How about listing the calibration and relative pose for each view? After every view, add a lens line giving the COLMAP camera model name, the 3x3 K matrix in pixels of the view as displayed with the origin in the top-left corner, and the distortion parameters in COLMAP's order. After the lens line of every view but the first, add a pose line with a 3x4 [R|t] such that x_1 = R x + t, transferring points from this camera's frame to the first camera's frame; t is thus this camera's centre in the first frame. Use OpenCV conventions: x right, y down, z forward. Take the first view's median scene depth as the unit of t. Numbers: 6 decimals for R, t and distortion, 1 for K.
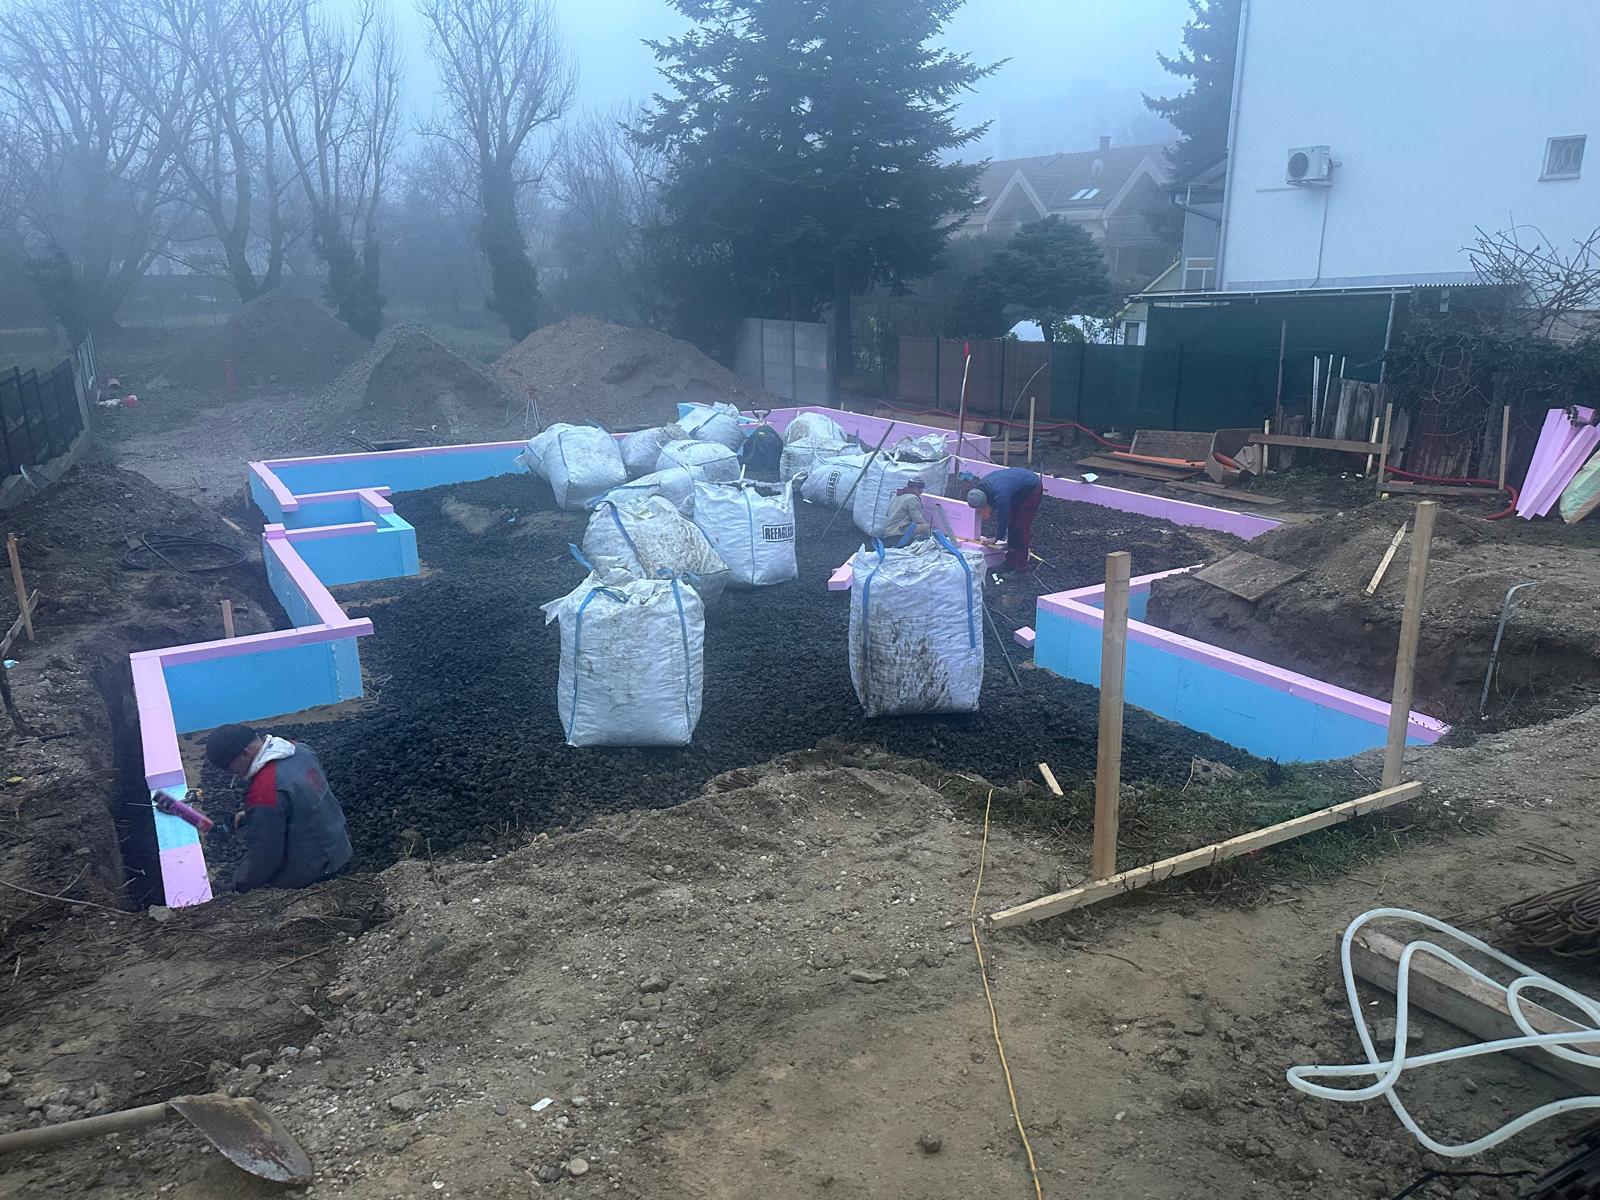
lens RADIAL K [[1145.2, 0, 800.0], [0, 1145.2, 600.0], [0, 0, 1]] dist [-0.003655, -0.002063]
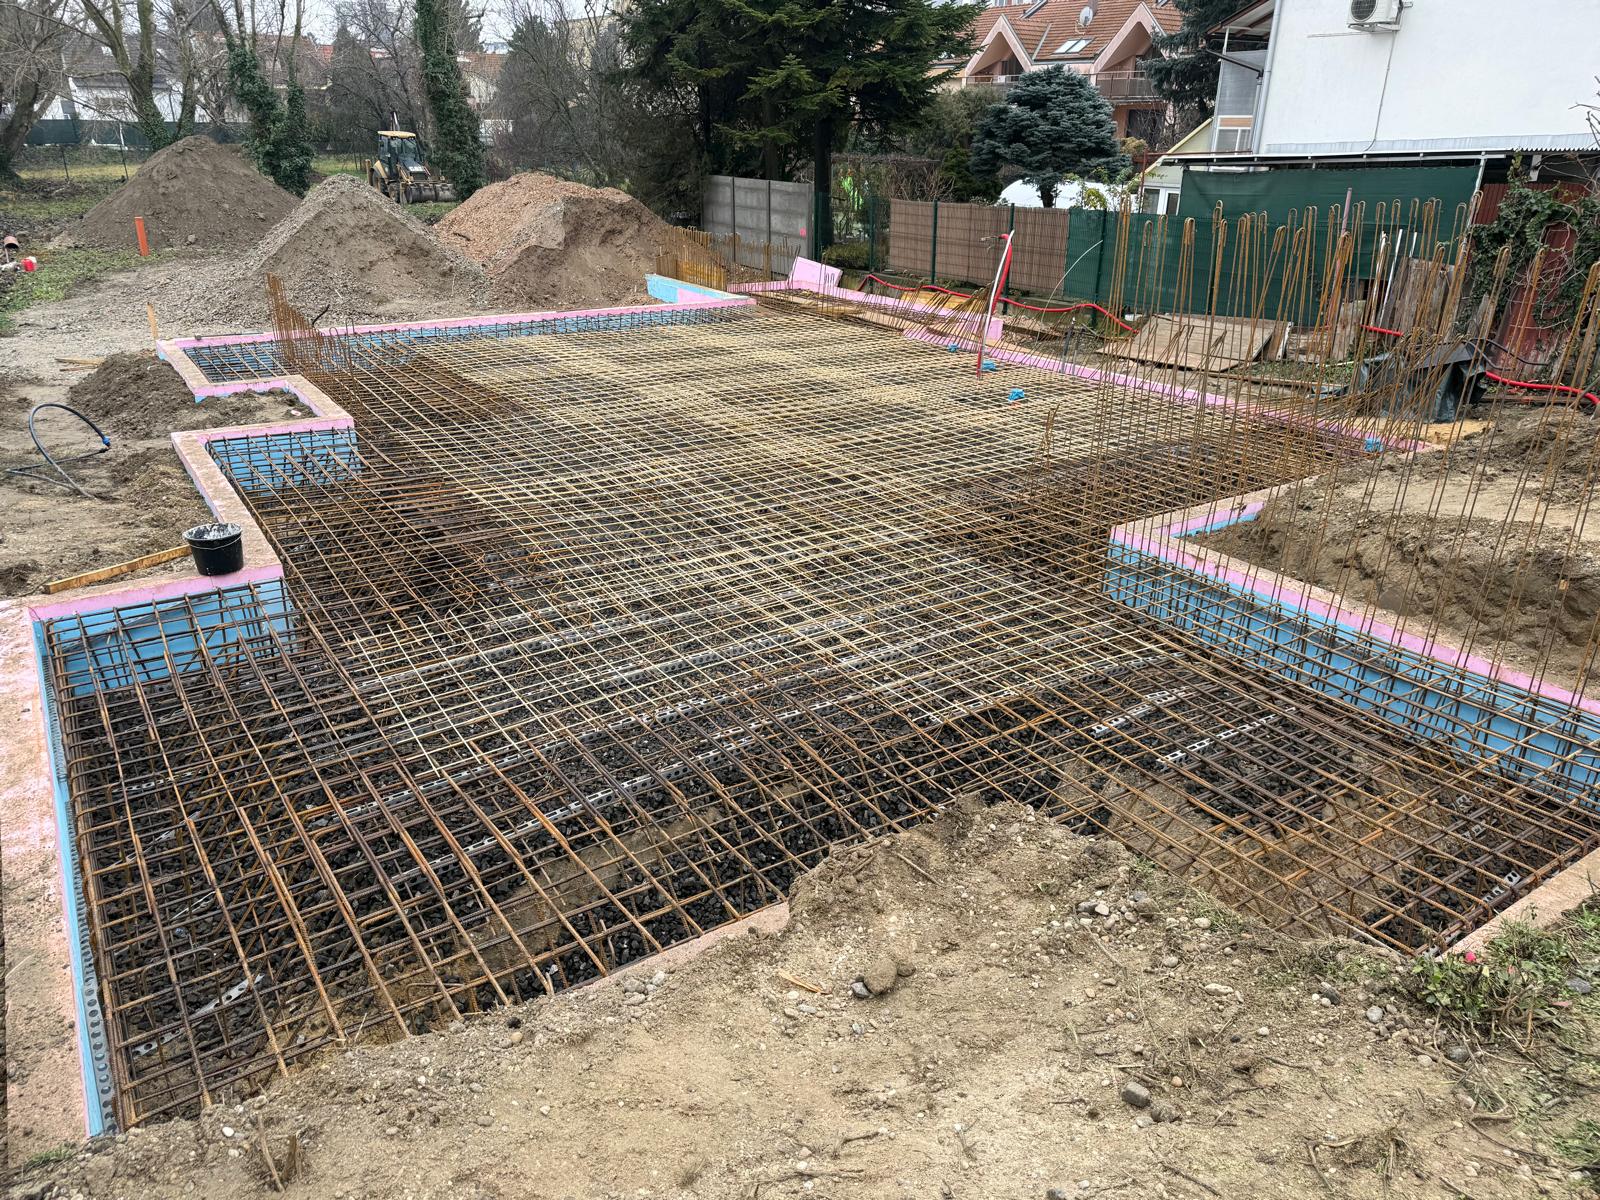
lens RADIAL K [[1149.0, 0, 801.2], [0, 1149.0, 626.8], [0, 0, 1]] dist [-0.030891, 0.029486]
pose [[0.999192, 0.001780, 0.040149, -0.014233], [-0.006971, 0.991551, 0.129532, -0.010030], [-0.039579, -0.129708, 0.990762, 0.049391]]
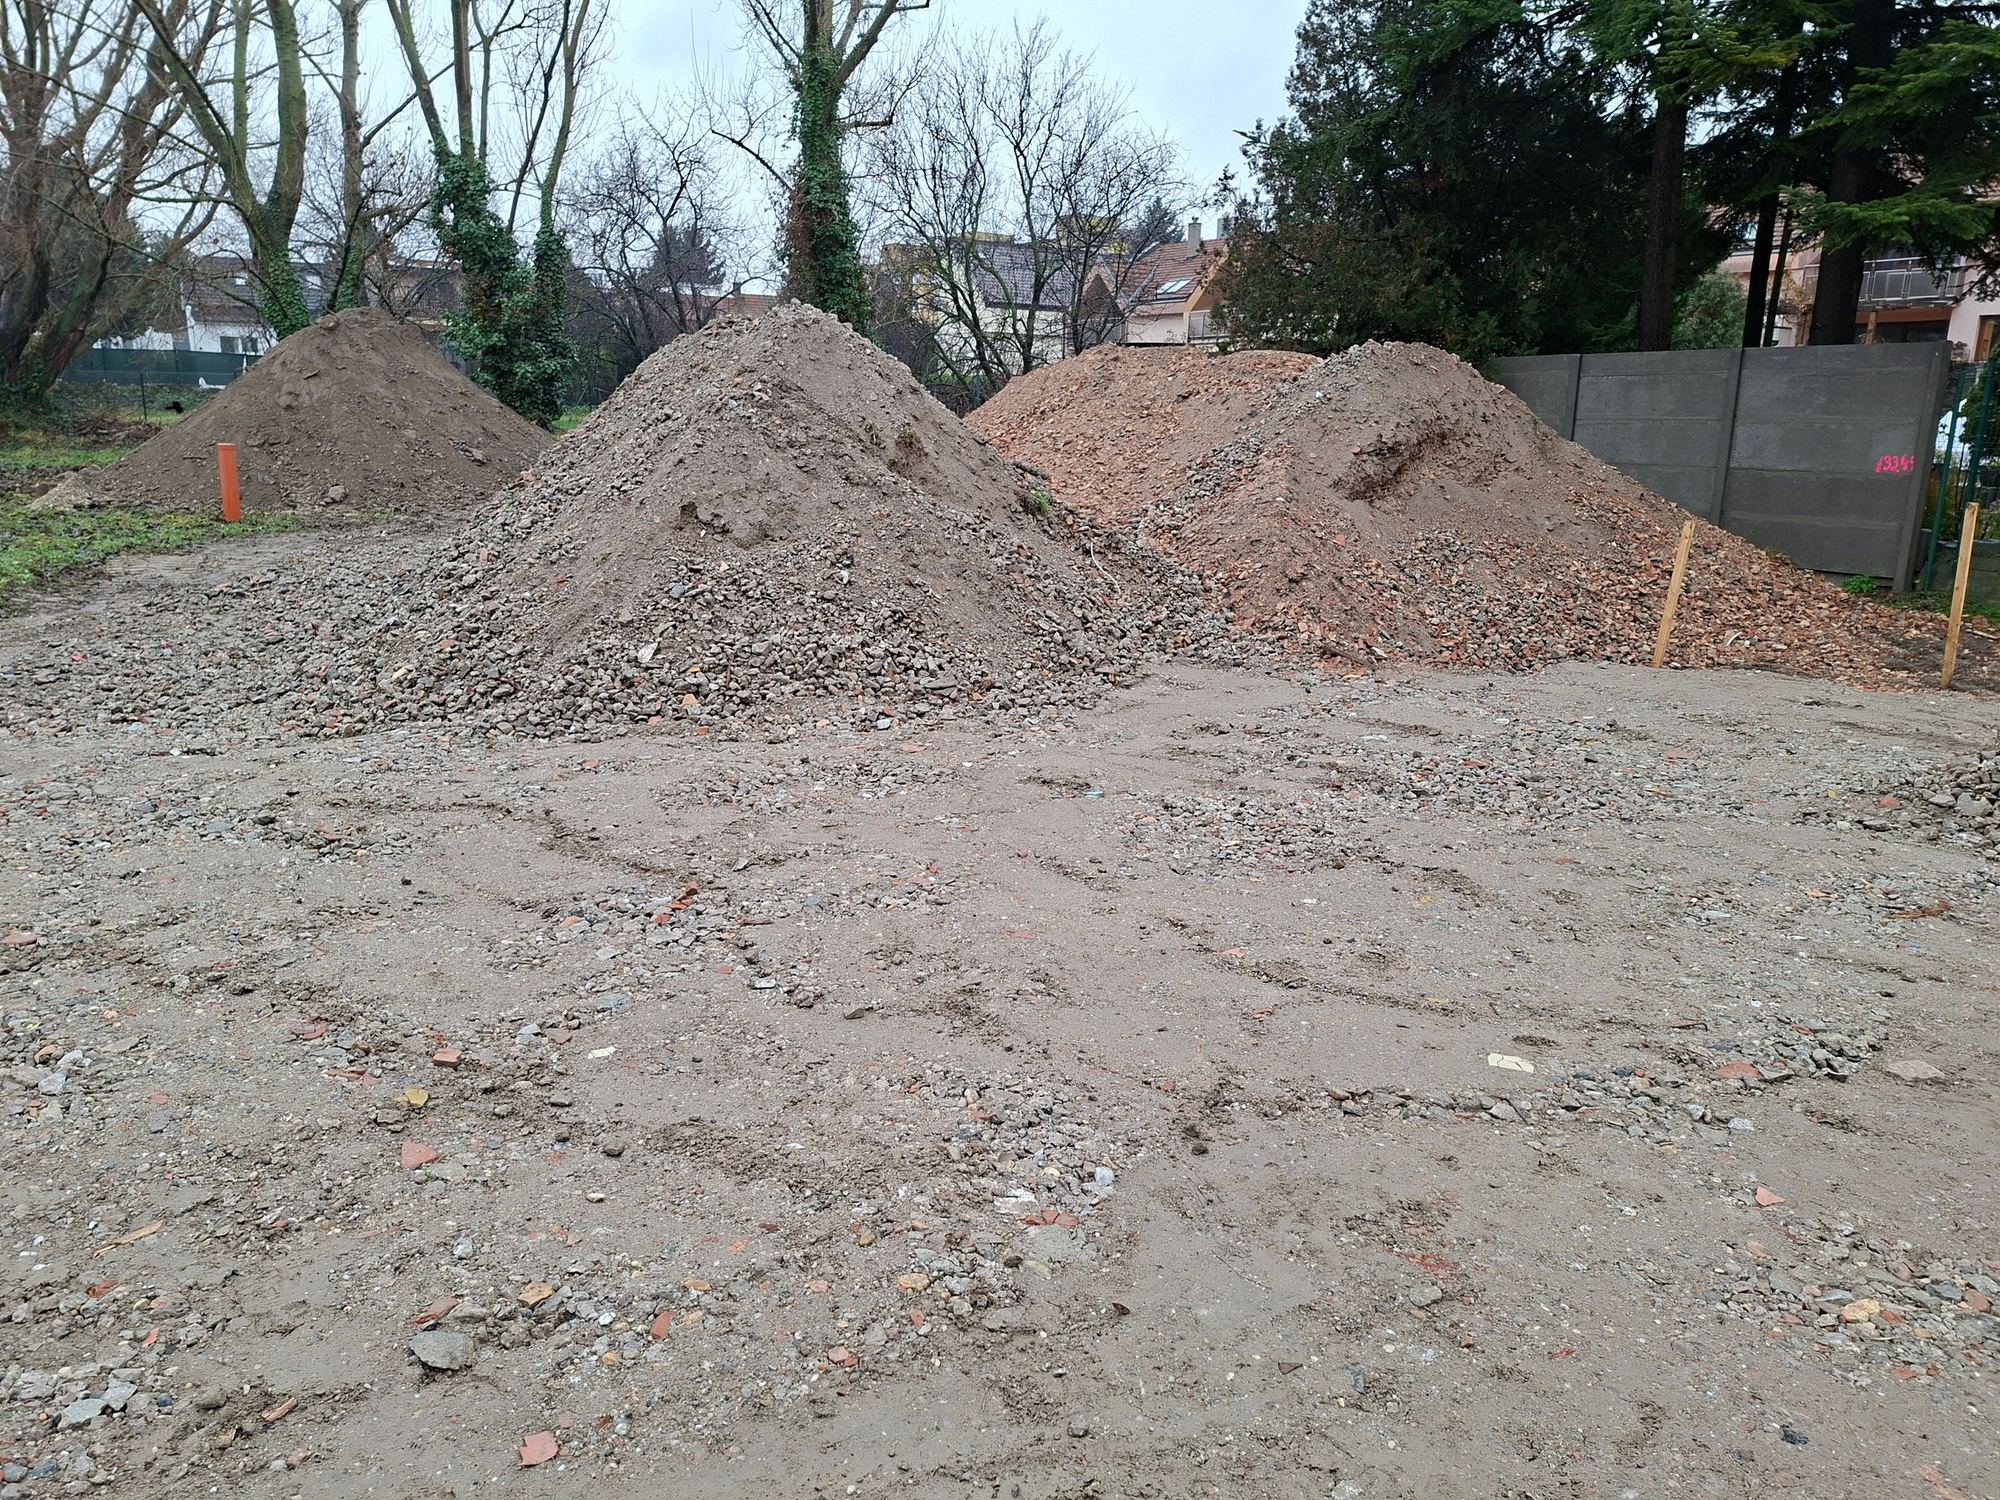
lens RADIAL K [[1436.2, 0, 1001.5], [0, 1436.2, 783.5], [0, 0, 1]] dist [-0.030891, 0.029486]
pose [[0.999787, 0.019842, -0.005614, -0.230550], [-0.019988, 0.999428, -0.027279, -0.084422], [0.005069, 0.027385, 0.999612, 0.526140]]
